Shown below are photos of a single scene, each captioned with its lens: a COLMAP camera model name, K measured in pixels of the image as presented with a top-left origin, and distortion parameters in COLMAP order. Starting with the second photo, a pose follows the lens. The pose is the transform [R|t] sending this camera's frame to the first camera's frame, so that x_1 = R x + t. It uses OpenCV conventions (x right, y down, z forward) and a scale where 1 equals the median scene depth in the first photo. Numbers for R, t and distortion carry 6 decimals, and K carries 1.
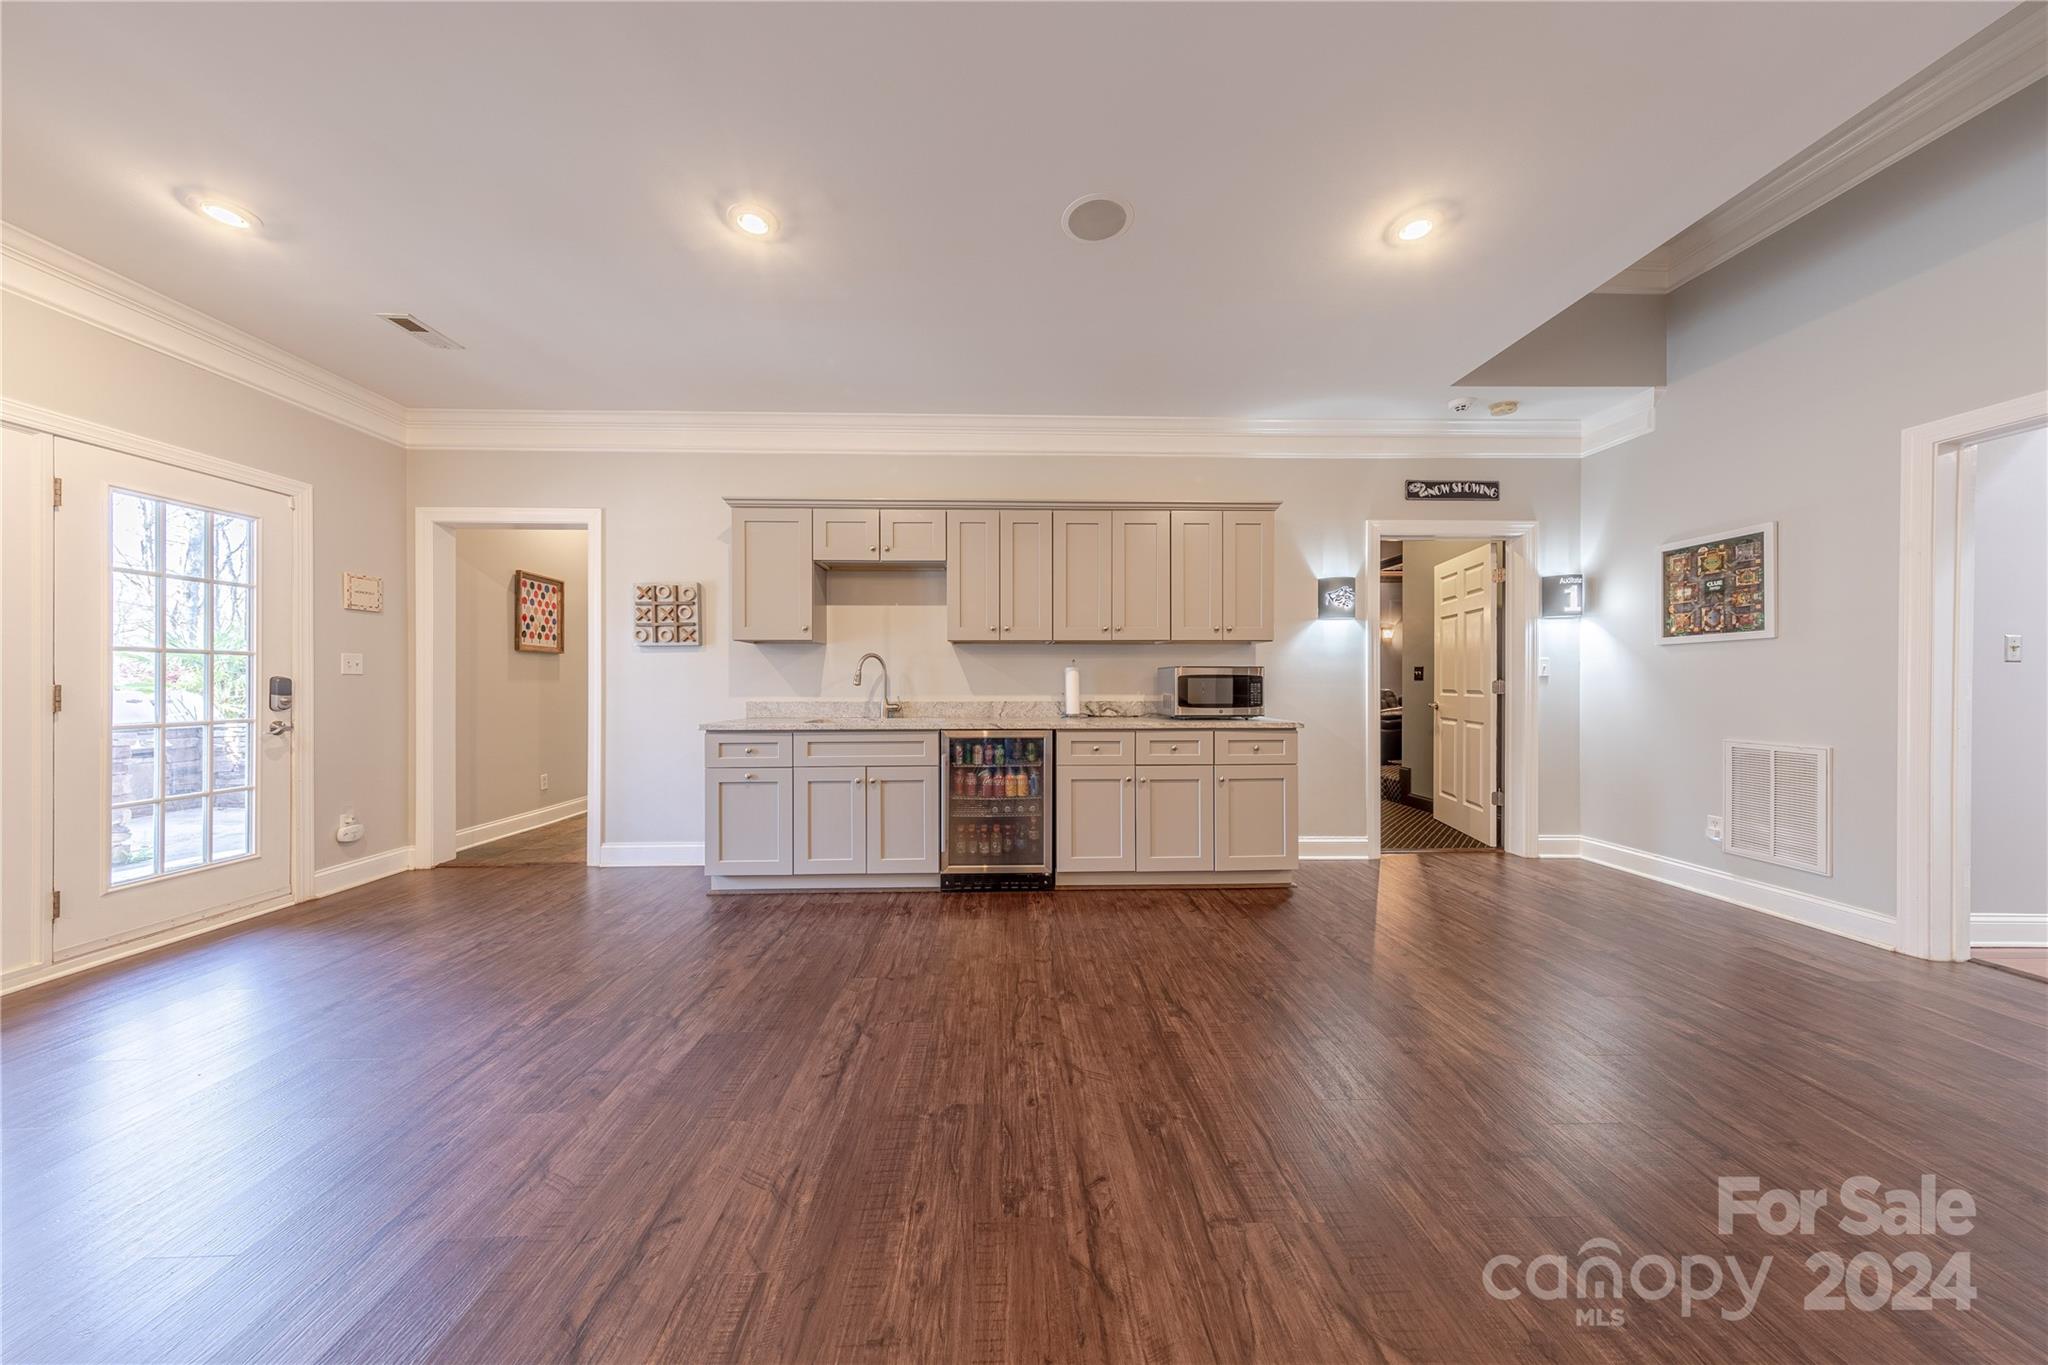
lens RADIAL K [[646.6, 0, 1017.8], [0, 646.6, 680.4], [0, 0, 1]] dist [0.000033, -0.000001]
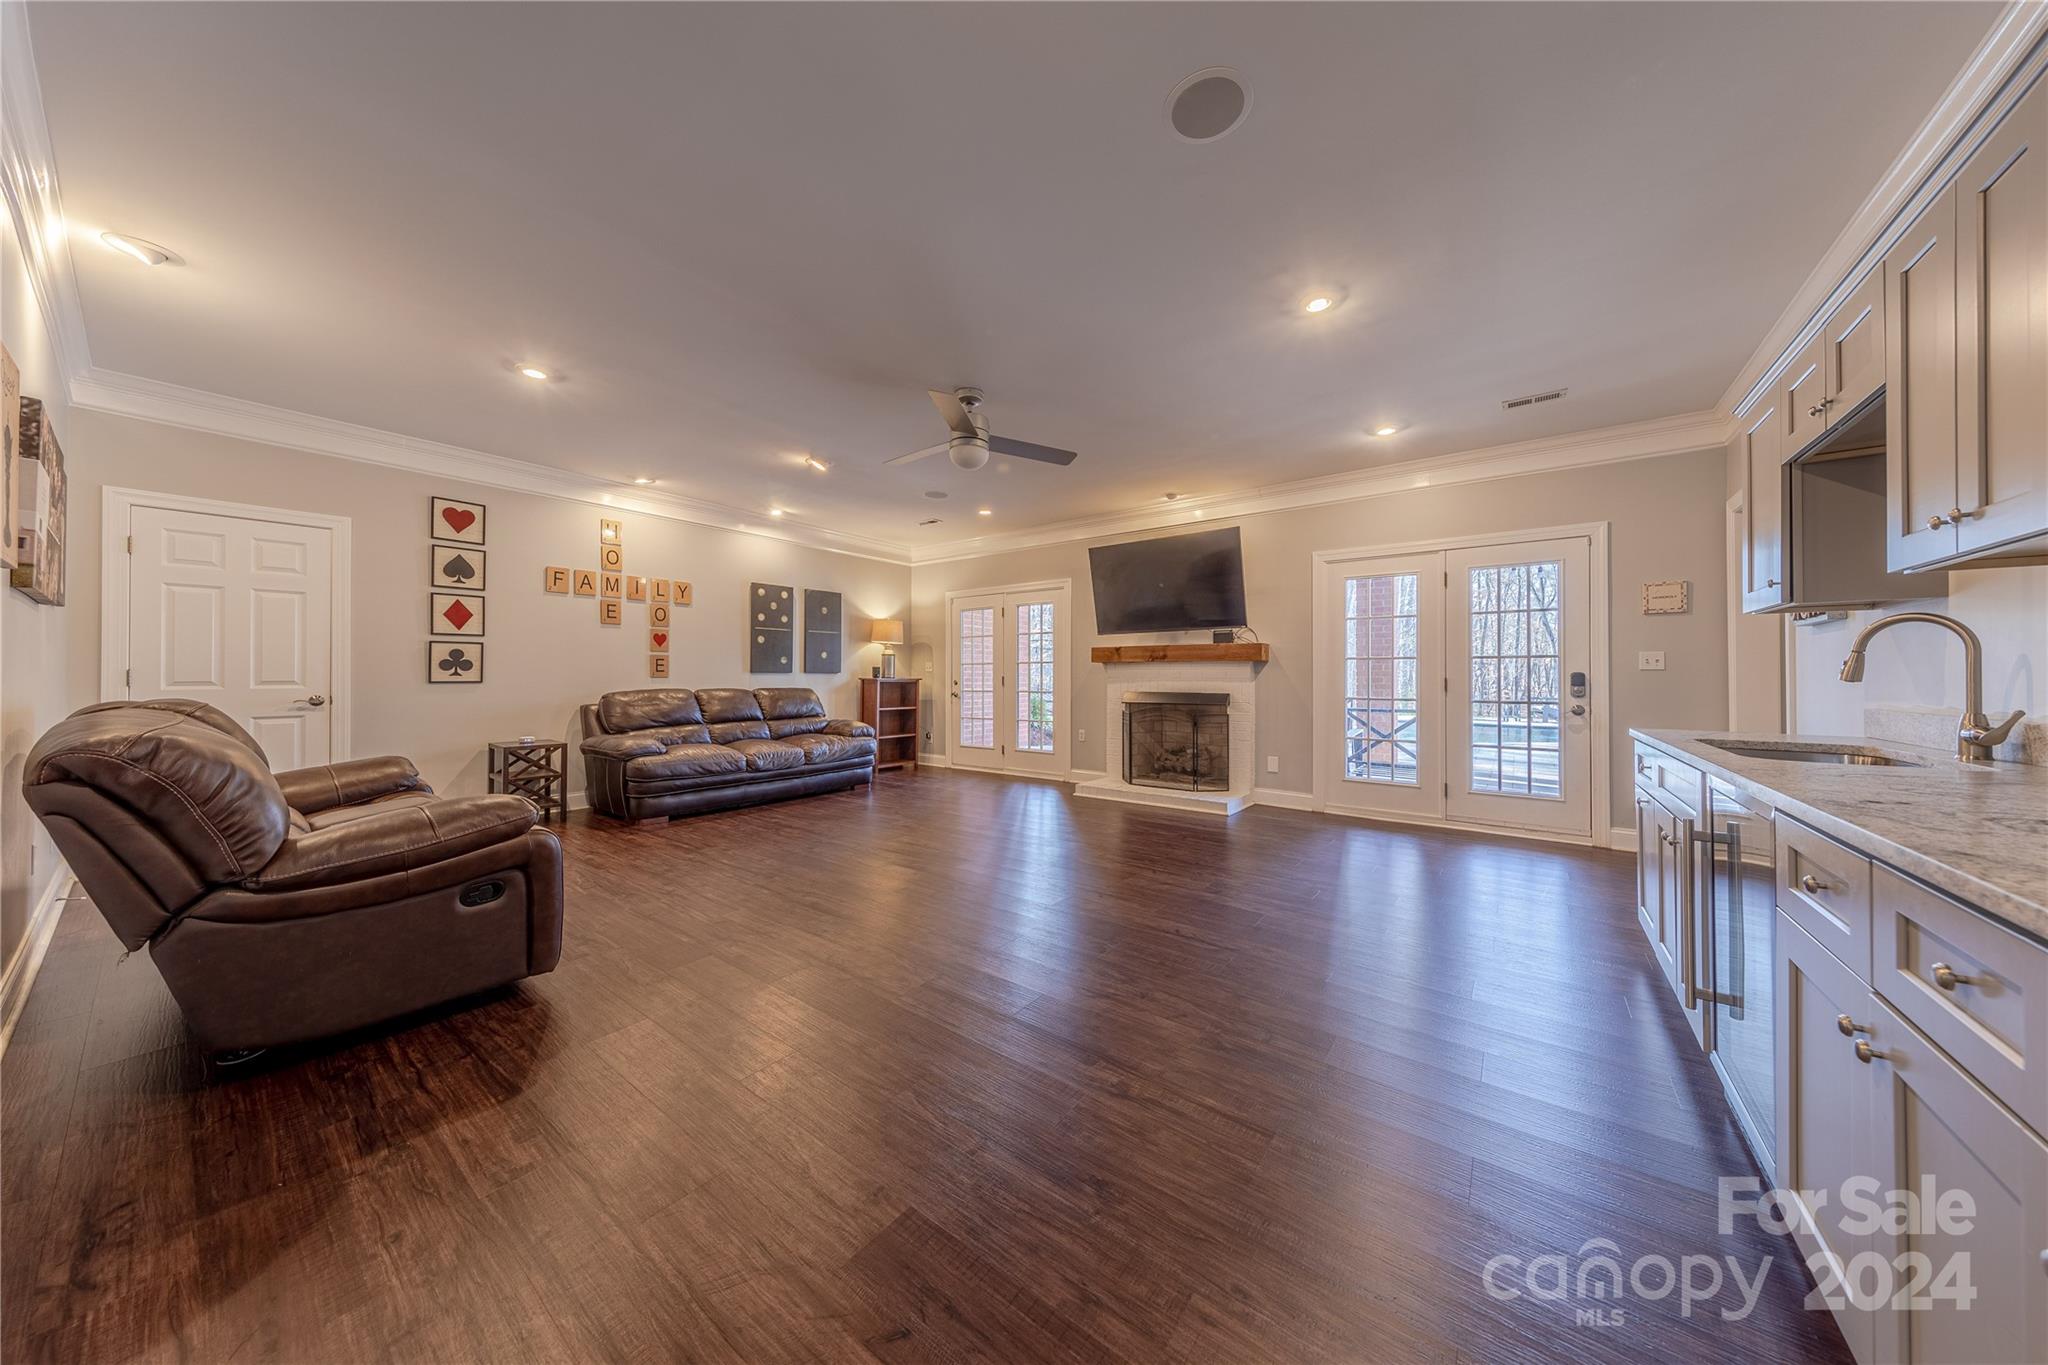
lens RADIAL K [[646.6, 0, 1025.9], [0, 646.6, 674.6], [0, 0, 1]] dist [0.000033, -0.000001]
pose [[-0.627465, -0.001952, -0.778643, 0.642233], [-0.000448, 0.999998, -0.002146, 0.002741], [0.778645, -0.000998, -0.627464, 0.958878]]
